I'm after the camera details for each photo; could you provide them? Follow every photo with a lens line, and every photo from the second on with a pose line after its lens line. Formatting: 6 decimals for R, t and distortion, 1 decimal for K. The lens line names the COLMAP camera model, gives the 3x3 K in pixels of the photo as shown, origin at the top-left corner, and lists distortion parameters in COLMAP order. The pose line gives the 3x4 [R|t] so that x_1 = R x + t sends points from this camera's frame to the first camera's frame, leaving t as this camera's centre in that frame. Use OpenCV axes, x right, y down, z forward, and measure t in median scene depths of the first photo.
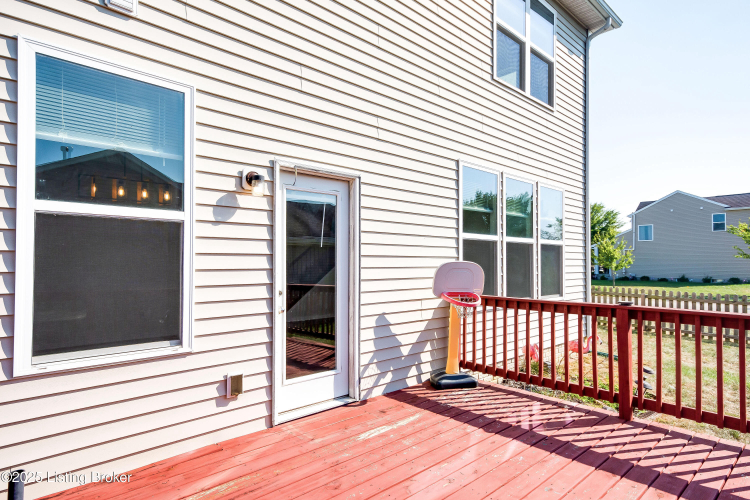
lens RADIAL K [[421.7, 0, 372.0], [0, 421.7, 254.9], [0, 0, 1]] dist [0.030679, 0.000338]
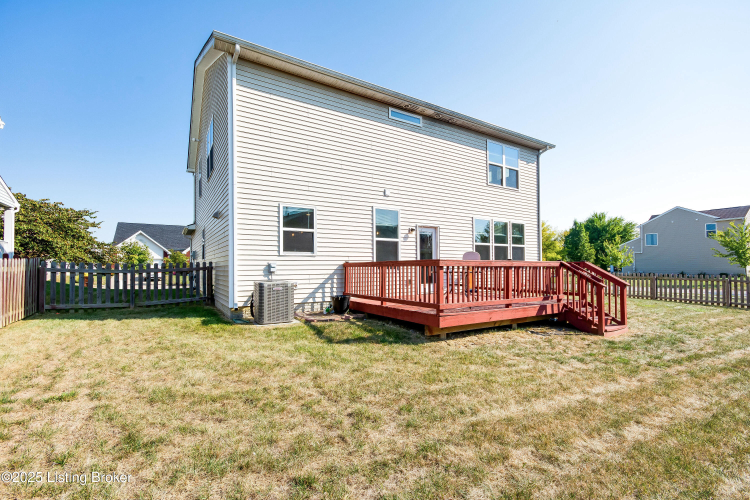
lens RADIAL K [[328.0, 0, 361.9], [0, 328.0, 259.2], [0, 0, 1]] dist [0.006491, -0.001197]
pose [[0.978402, -0.009081, -0.206512, -0.093537], [0.007603, 0.999939, -0.007953, 0.091343], [0.206572, 0.006211, 0.978412, -1.691393]]
